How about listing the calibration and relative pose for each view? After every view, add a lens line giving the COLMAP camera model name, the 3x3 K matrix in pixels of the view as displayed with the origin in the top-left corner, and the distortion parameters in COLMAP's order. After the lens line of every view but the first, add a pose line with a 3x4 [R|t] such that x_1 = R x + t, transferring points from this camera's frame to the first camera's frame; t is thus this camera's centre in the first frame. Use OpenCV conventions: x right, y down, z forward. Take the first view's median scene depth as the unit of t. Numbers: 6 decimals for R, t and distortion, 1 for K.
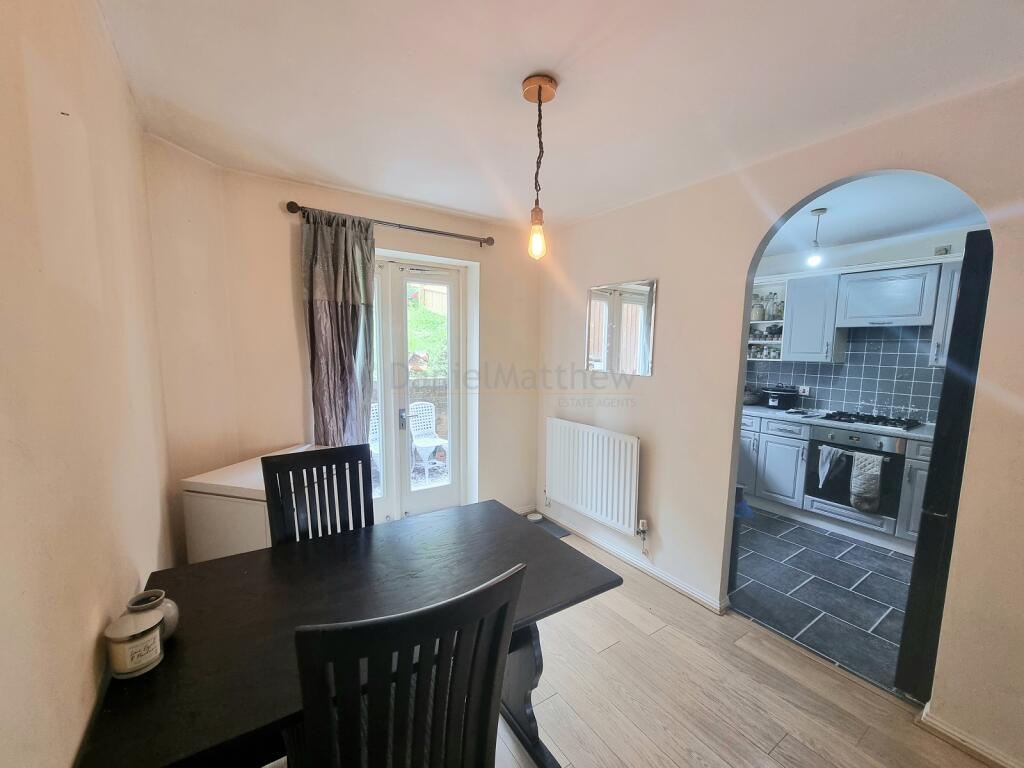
lens RADIAL K [[420.7, 0, 517.7], [0, 420.7, 394.7], [0, 0, 1]] dist [-0.002944, -0.000270]
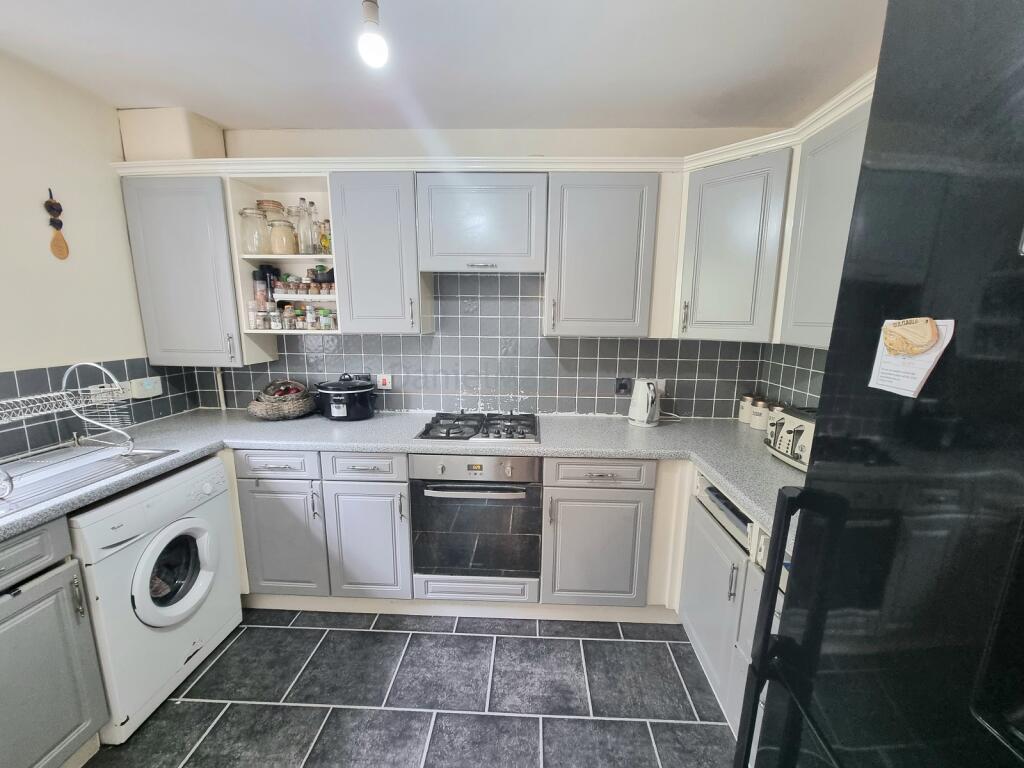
lens RADIAL K [[420.7, 0, 517.7], [0, 420.7, 394.7], [0, 0, 1]] dist [-0.002944, -0.000270]
pose [[0.594964, -0.165172, 0.786598, 0.323554], [0.091212, 0.986210, 0.138097, -0.056235], [-0.798560, -0.010415, 0.601825, 0.491401]]
